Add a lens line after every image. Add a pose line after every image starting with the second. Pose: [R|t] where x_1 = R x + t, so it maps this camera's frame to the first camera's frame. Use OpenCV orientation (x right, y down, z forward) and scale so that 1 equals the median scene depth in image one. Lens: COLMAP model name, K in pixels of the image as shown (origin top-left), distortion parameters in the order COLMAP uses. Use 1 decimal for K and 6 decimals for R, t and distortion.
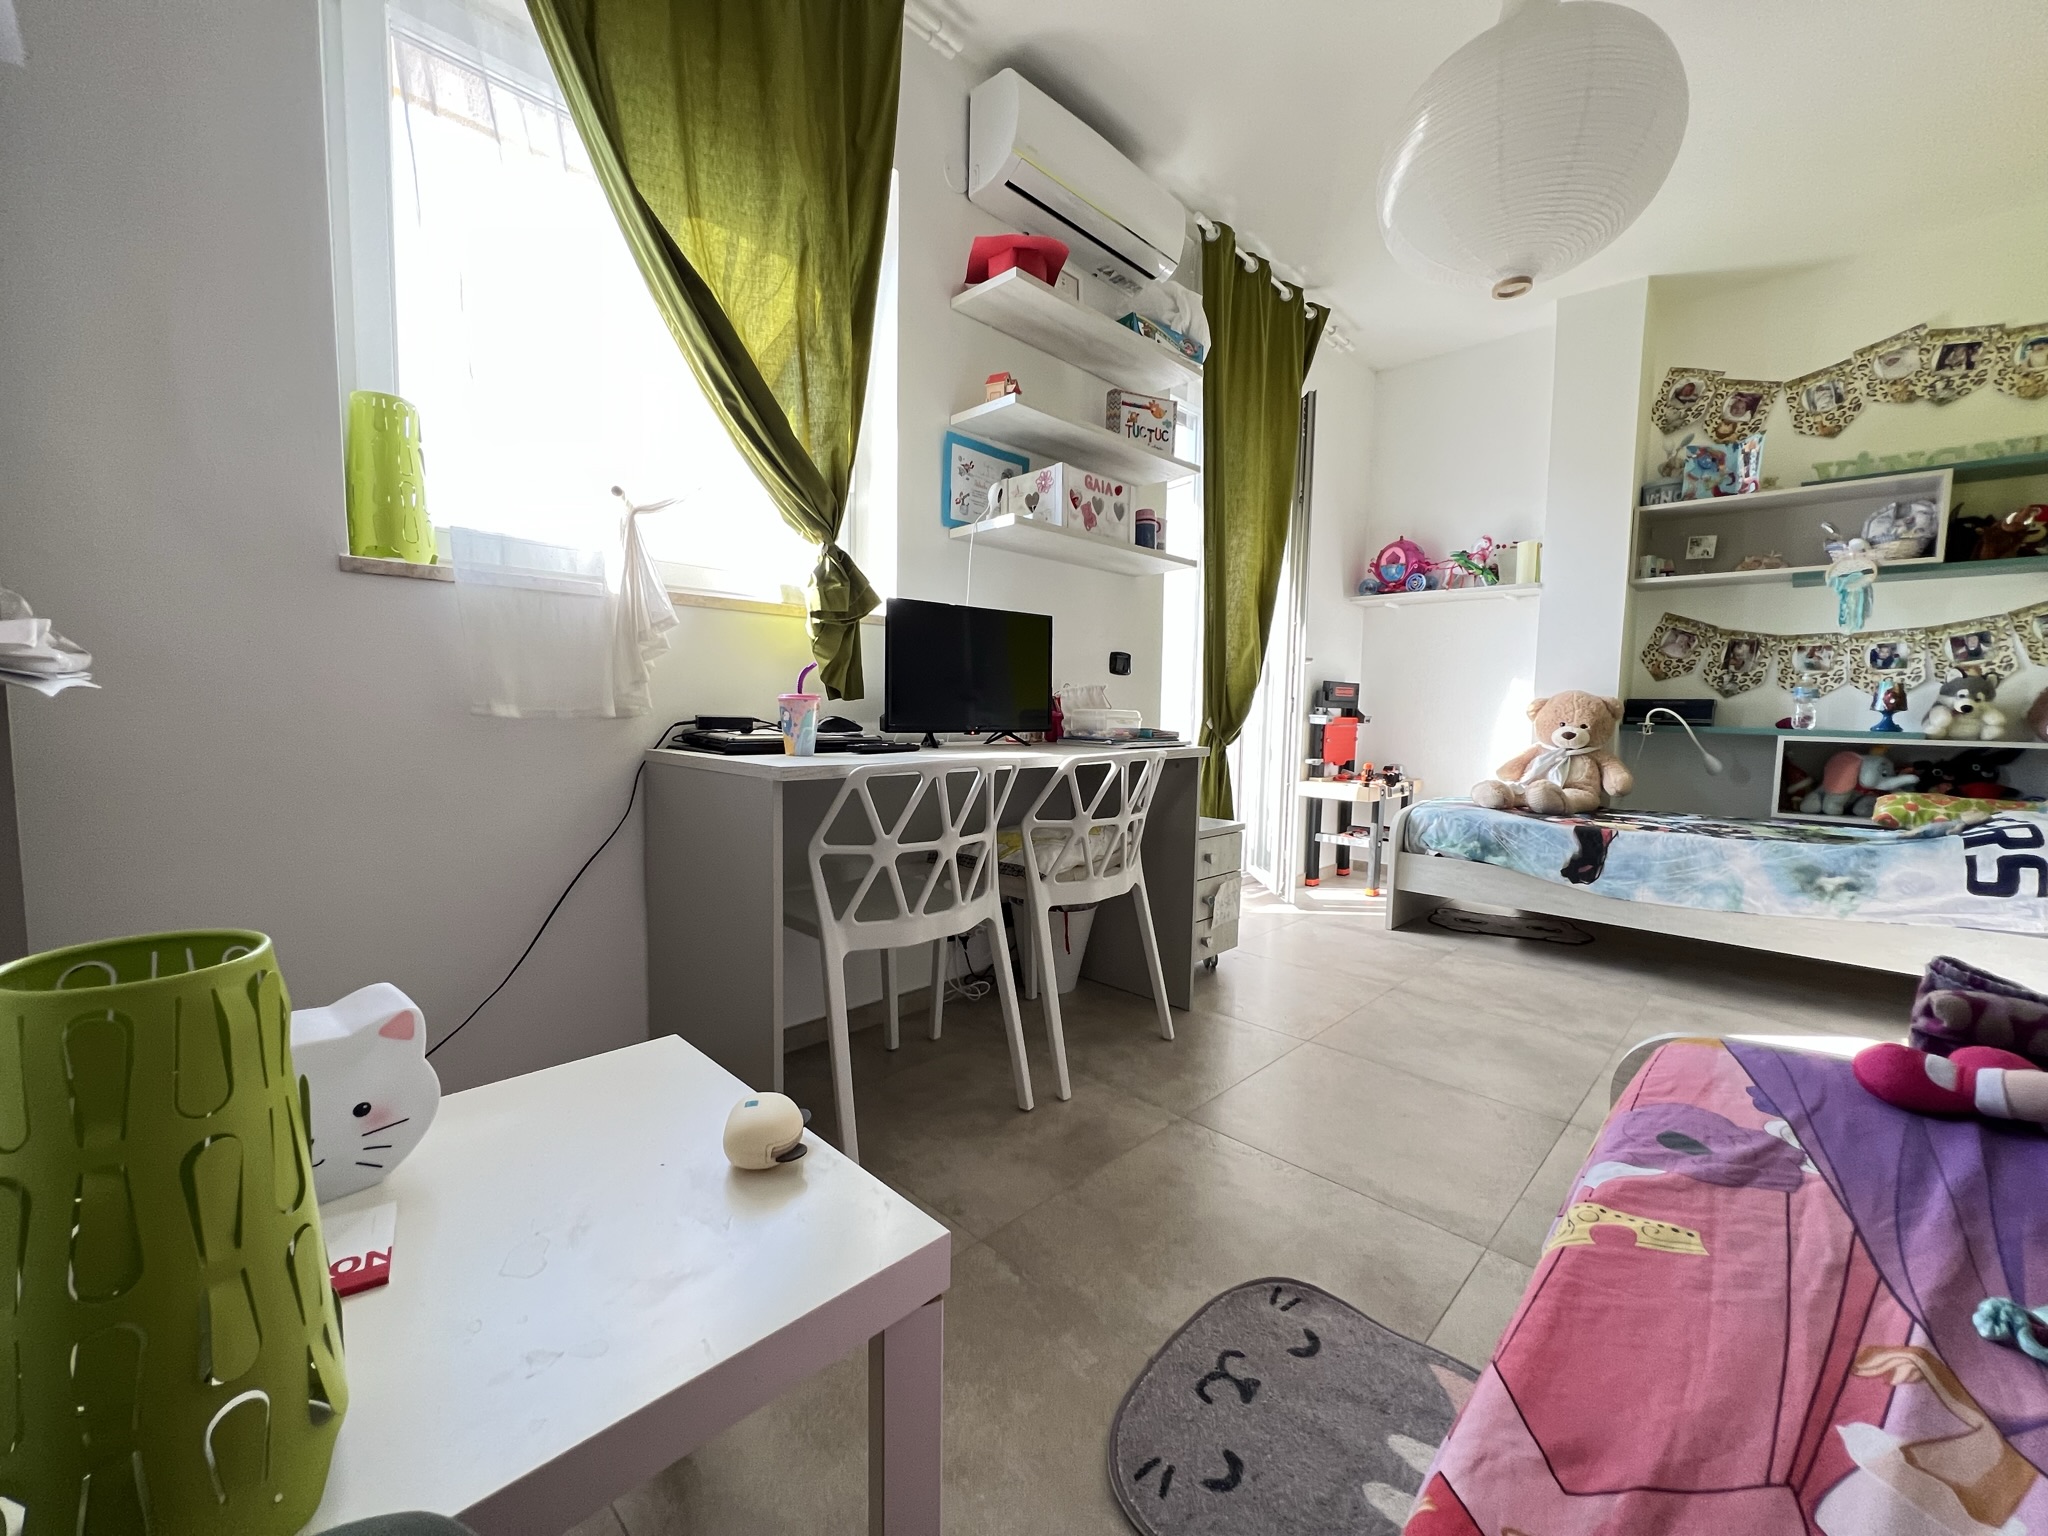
lens RADIAL K [[822.2, 0, 1025.2], [0, 822.2, 771.6], [0, 0, 1]] dist [0.000224, -0.000707]
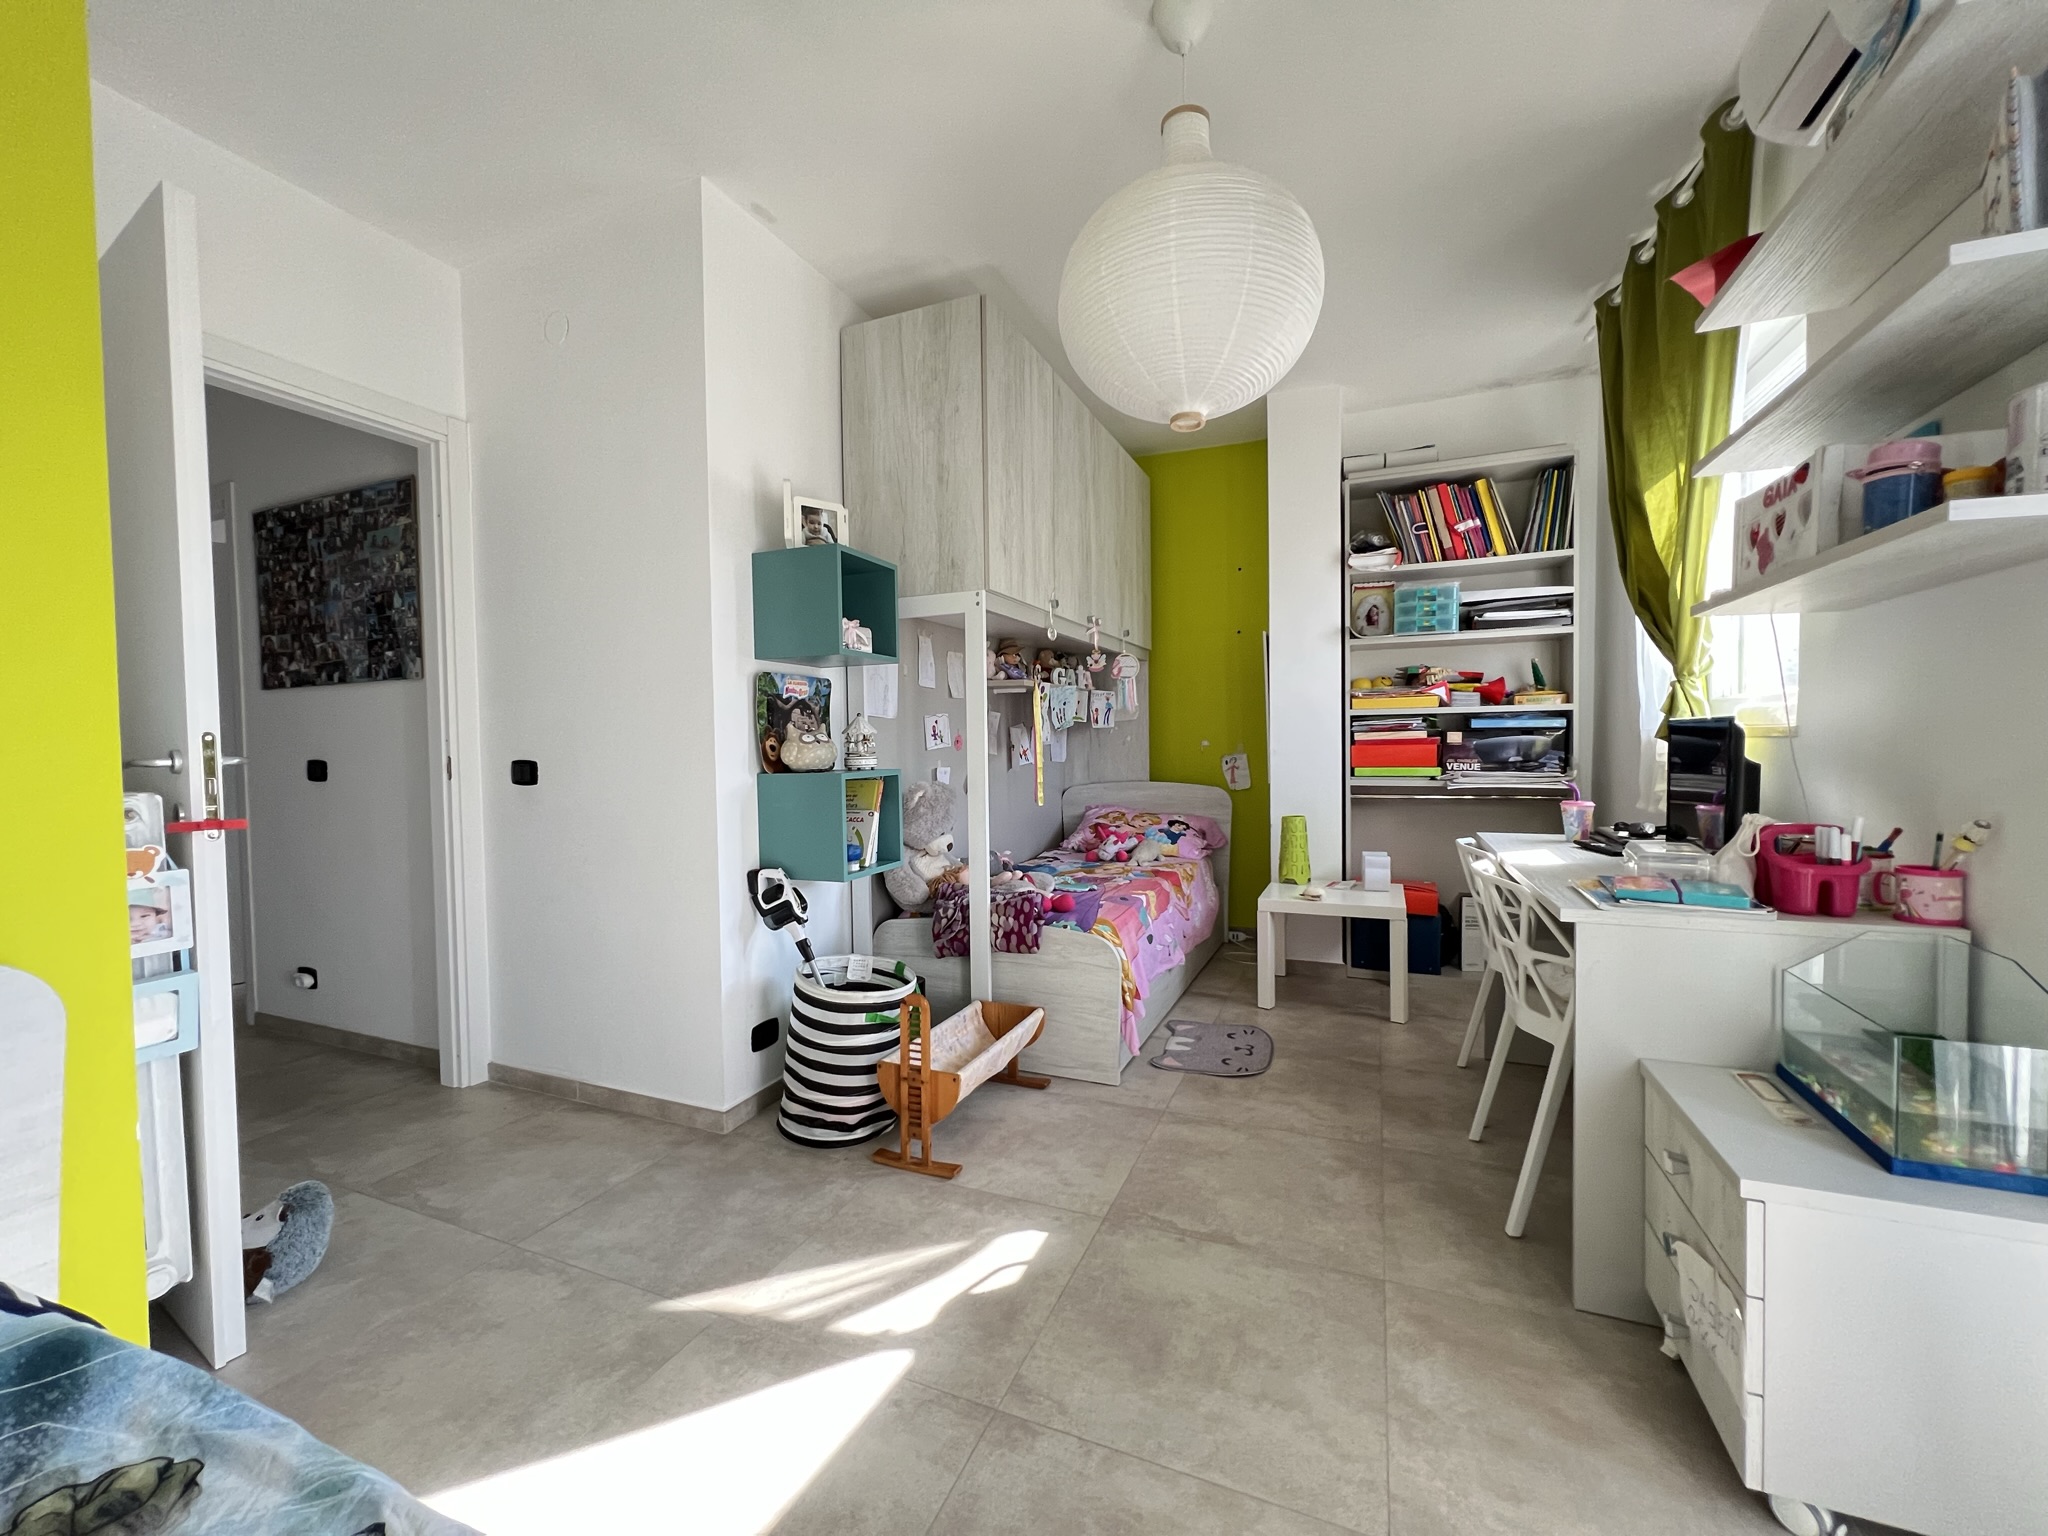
lens RADIAL K [[822.2, 0, 1026.0], [0, 822.2, 771.3], [0, 0, 1]] dist [0.000224, -0.000707]
pose [[-0.932332, 0.005940, -0.361554, 1.275953], [-0.031253, 0.994800, 0.096937, -0.281796], [0.360250, 0.101677, -0.927298, 2.120786]]
